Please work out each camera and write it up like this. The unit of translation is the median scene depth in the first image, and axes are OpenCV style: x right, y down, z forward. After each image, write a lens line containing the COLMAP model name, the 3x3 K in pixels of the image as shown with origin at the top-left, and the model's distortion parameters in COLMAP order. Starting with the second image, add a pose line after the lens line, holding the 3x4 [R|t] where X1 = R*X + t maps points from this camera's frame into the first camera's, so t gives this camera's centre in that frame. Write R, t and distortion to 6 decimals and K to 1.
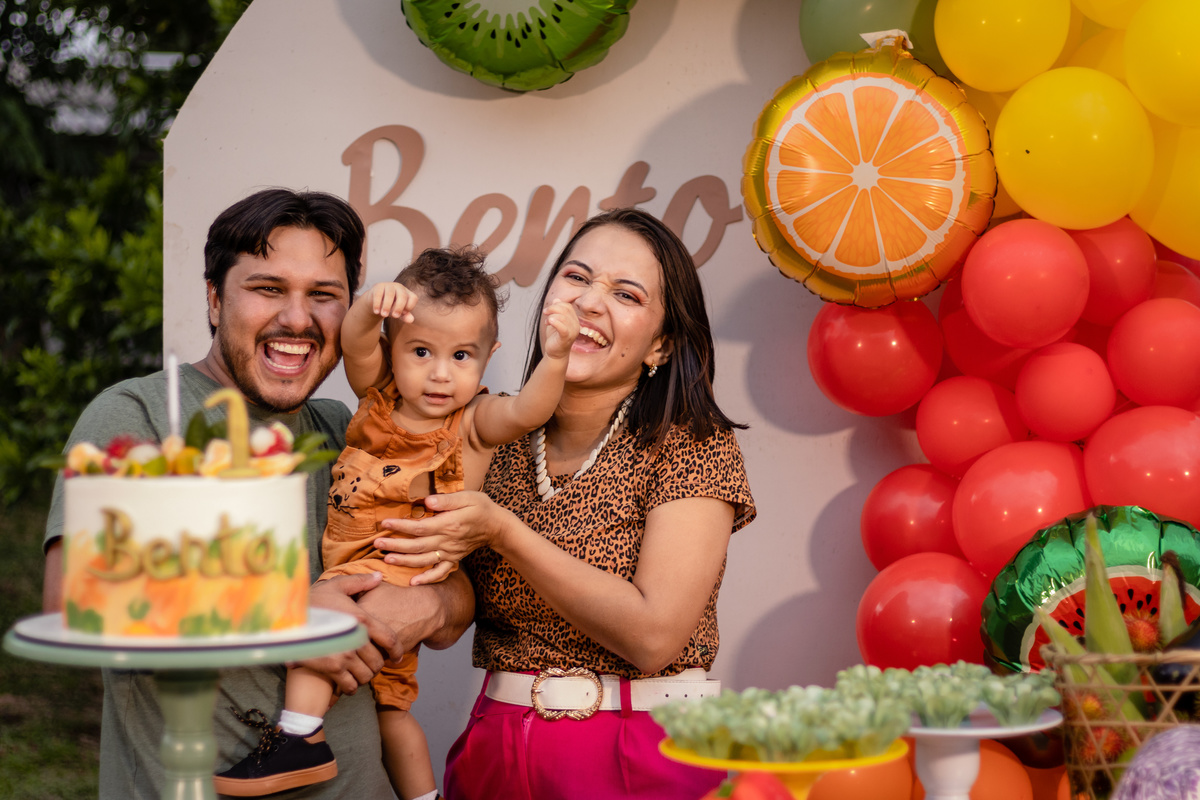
lens RADIAL K [[2821.4, 0, 583.8], [0, 2821.4, 354.9], [0, 0, 1]] dist [-0.153140, 0.000000]
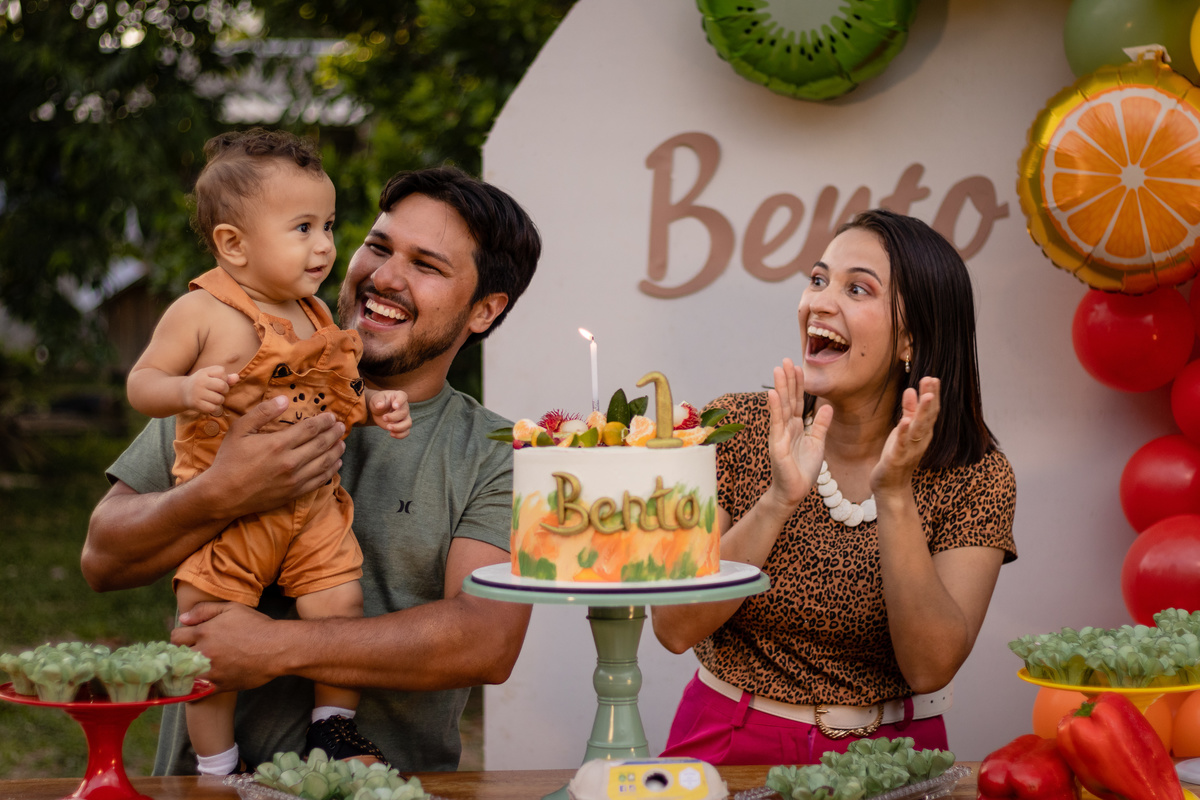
lens RADIAL K [[2821.4, 0, 597.0], [0, 2821.4, 400.6], [0, 0, 1]] dist [-0.153140, 0.000000]
pose [[0.999457, -0.004639, -0.032617, -0.075314], [0.005390, 0.999721, 0.023002, -0.001673], [0.032501, -0.023166, 0.999203, -0.116322]]
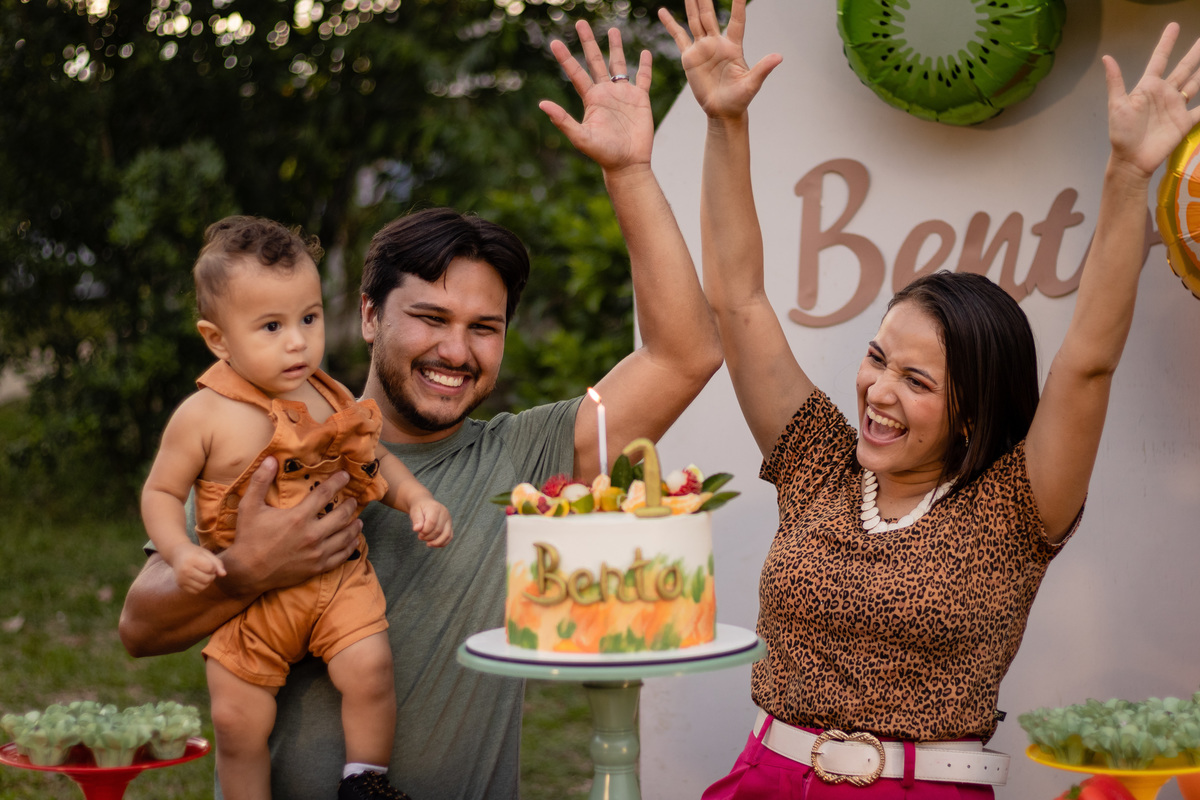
lens RADIAL K [[2821.4, 0, 600.7], [0, 2821.4, 399.7], [0, 0, 1]] dist [-0.153140, 0.000000]
pose [[0.982274, -0.004711, -0.187392, 0.049025], [0.011267, 0.999360, 0.033936, -0.028702], [0.187113, -0.035446, 0.981699, -0.091930]]
